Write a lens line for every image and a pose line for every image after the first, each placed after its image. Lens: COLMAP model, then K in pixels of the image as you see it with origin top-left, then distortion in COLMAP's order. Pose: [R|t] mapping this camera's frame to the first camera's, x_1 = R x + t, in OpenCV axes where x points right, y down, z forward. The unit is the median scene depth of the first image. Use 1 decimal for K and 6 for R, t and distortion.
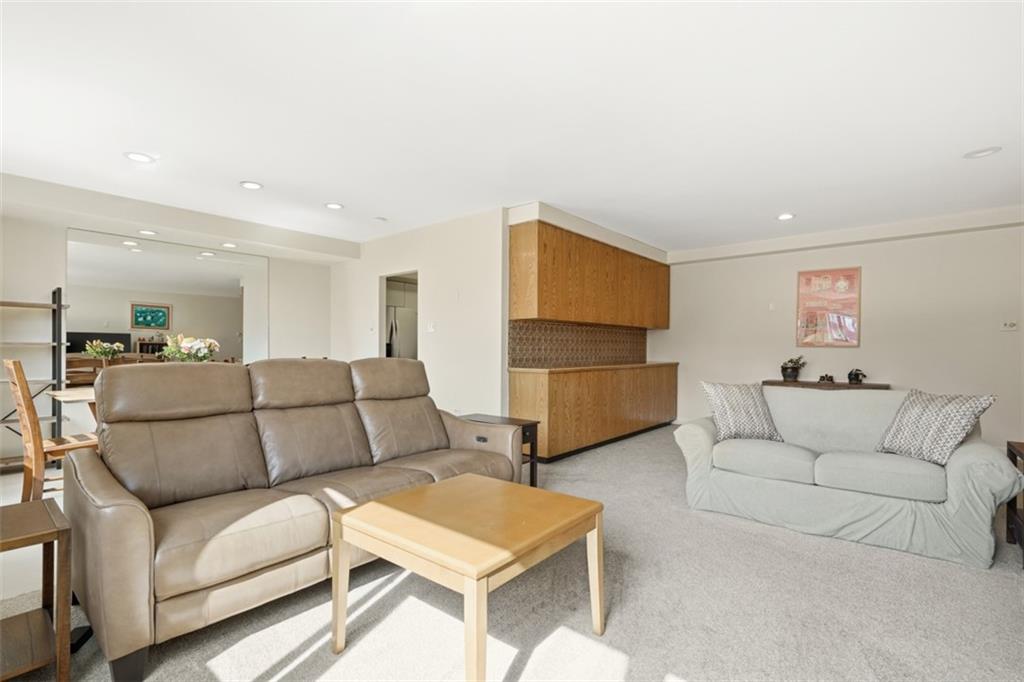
lens RADIAL K [[476.7, 0, 512.0], [0, 476.7, 341.0], [0, 0, 1]] dist [0.000264, -0.000024]
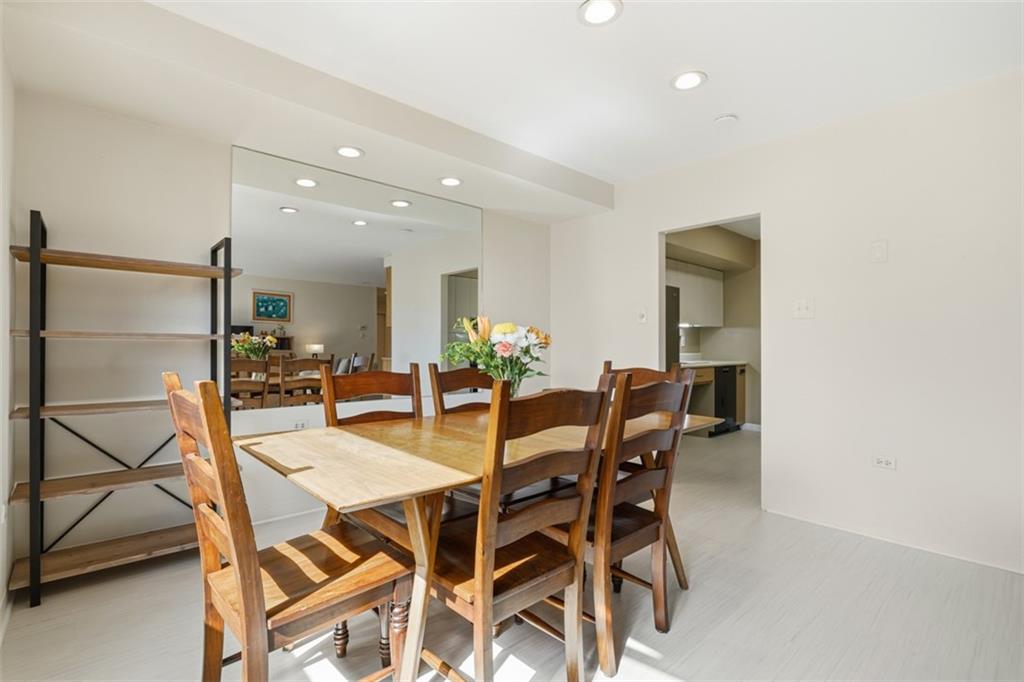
lens RADIAL K [[476.7, 0, 512.0], [0, 476.7, 341.0], [0, 0, 1]] dist [0.000264, -0.000024]
pose [[0.992397, 0.002448, -0.123055, -0.372939], [-0.001122, 0.999941, 0.010841, 0.002845], [0.123075, -0.010621, 0.992341, 0.328067]]
